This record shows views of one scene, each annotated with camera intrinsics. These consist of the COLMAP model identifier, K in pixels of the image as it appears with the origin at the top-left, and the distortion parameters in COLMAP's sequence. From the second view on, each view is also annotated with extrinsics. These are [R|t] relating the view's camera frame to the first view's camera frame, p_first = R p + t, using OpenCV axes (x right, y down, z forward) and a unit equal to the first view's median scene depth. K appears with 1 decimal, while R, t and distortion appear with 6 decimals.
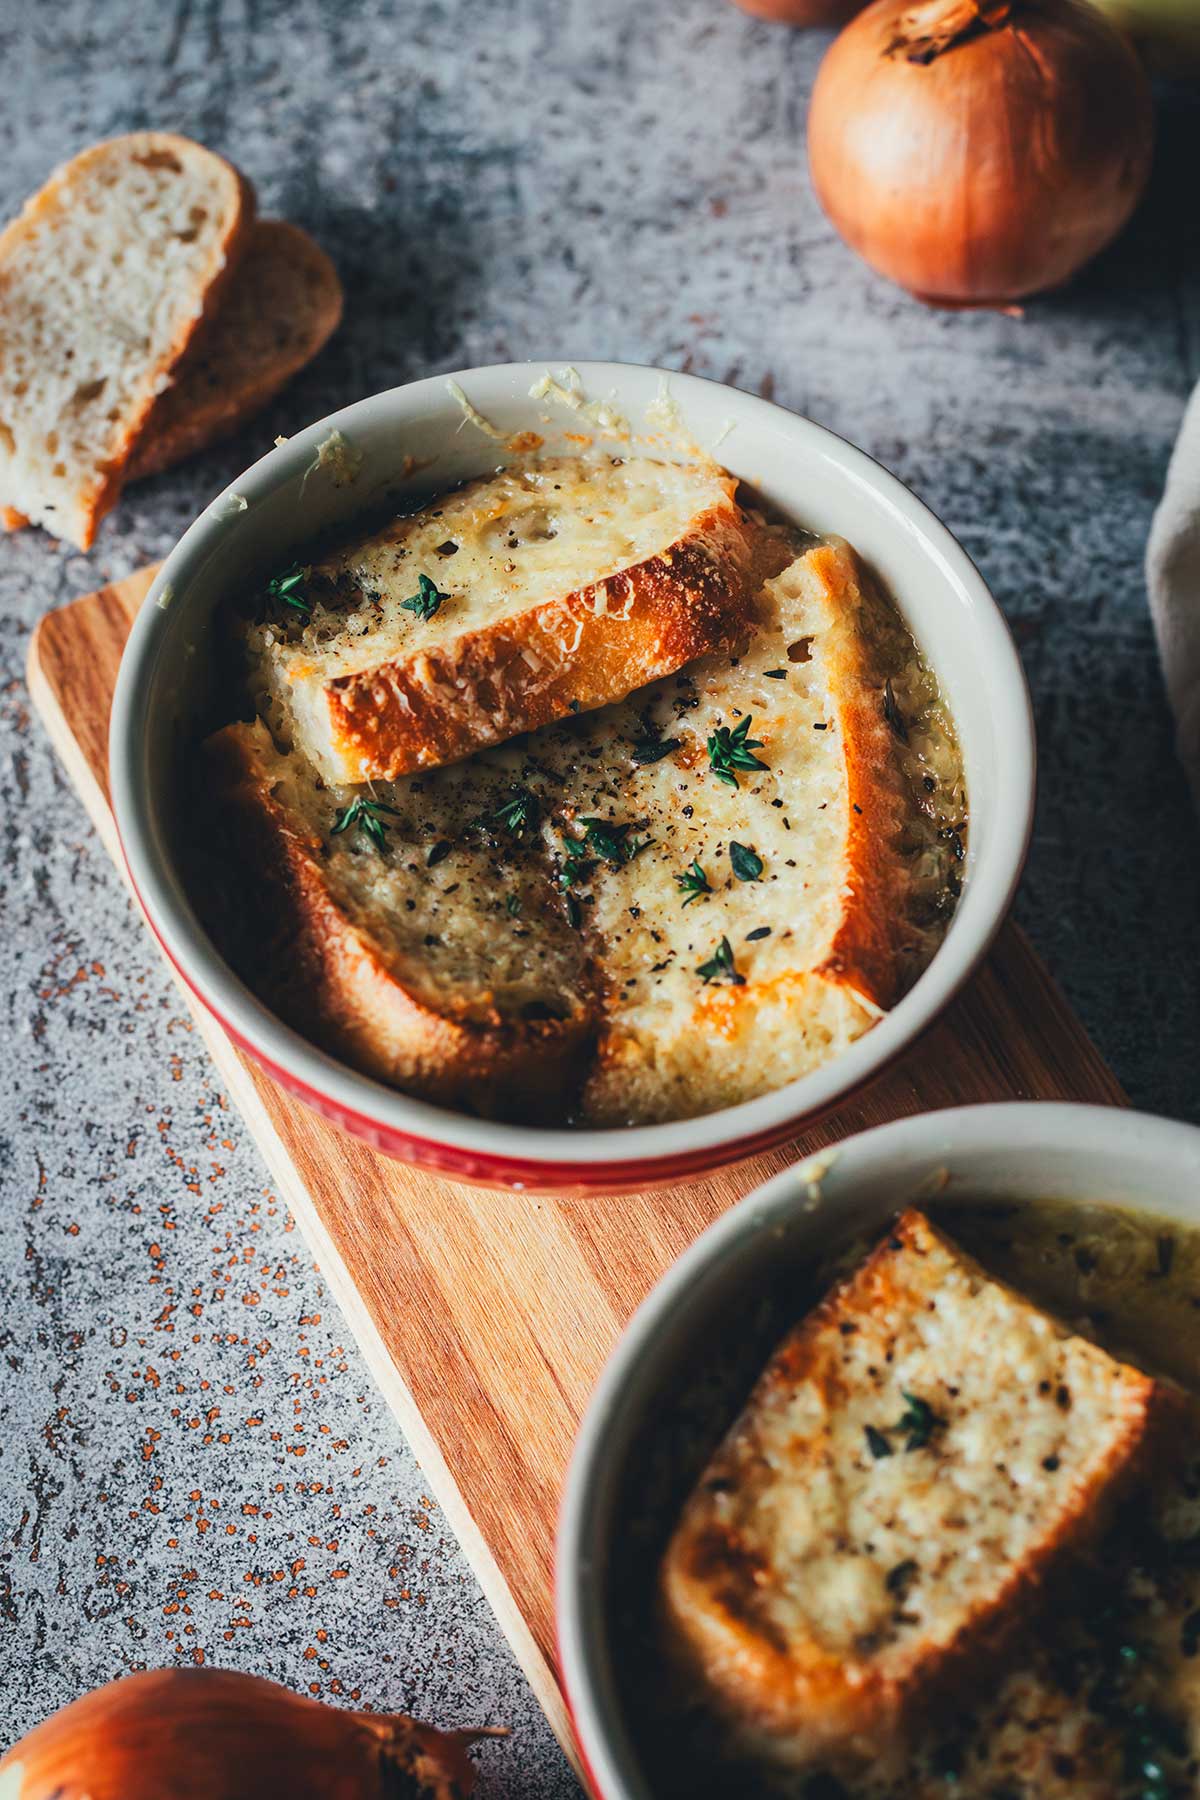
lens RADIAL K [[3262.0, 0, 600.0], [0, 3262.0, 900.0], [0, 0, 1]] dist [0.007199, -0.037813]
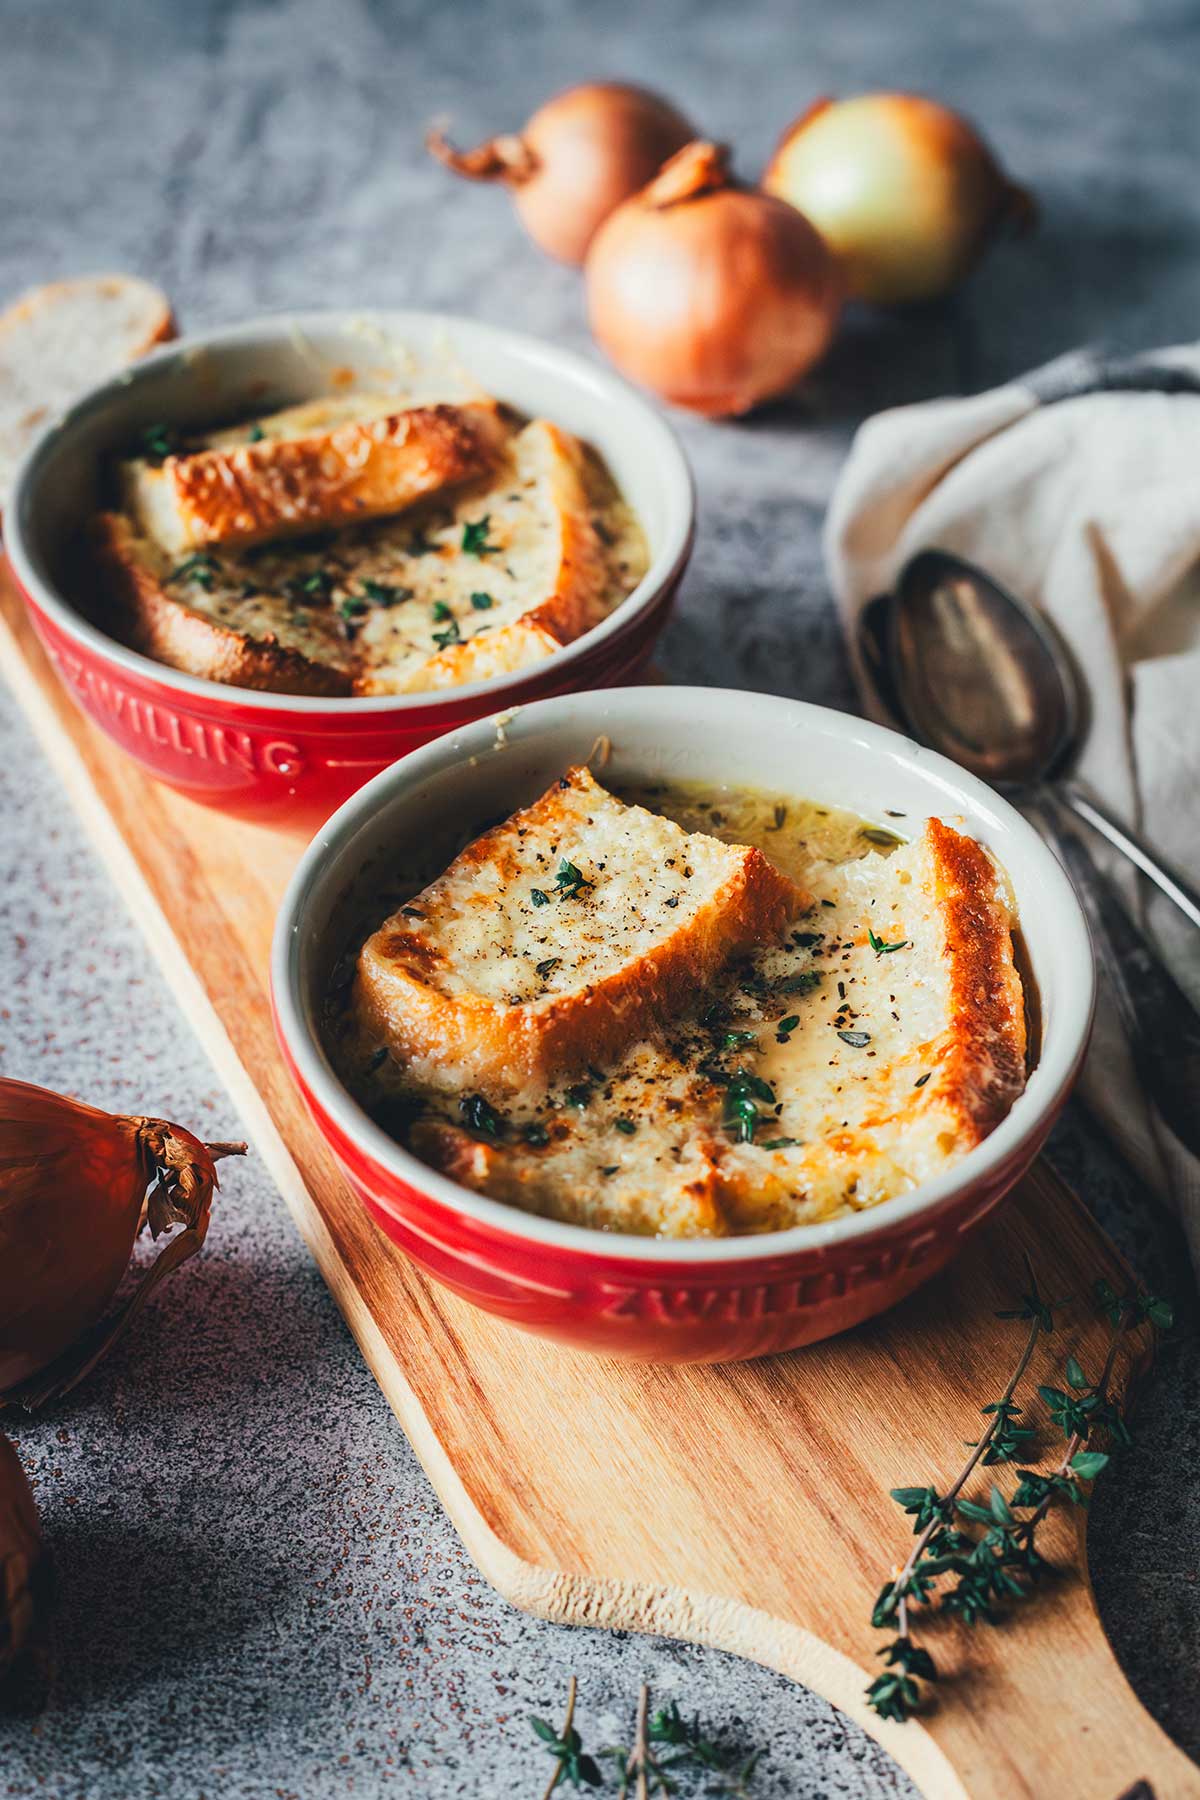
lens RADIAL K [[2896.1, 0, 670.9], [0, 2896.1, 898.9], [0, 0, 1]] dist [-0.008662, -0.048981]
pose [[0.999933, 0.009985, -0.005841, 0.134383], [-0.011385, 0.938916, -0.343959, 0.523248], [0.002050, 0.344002, 0.938967, -0.064304]]
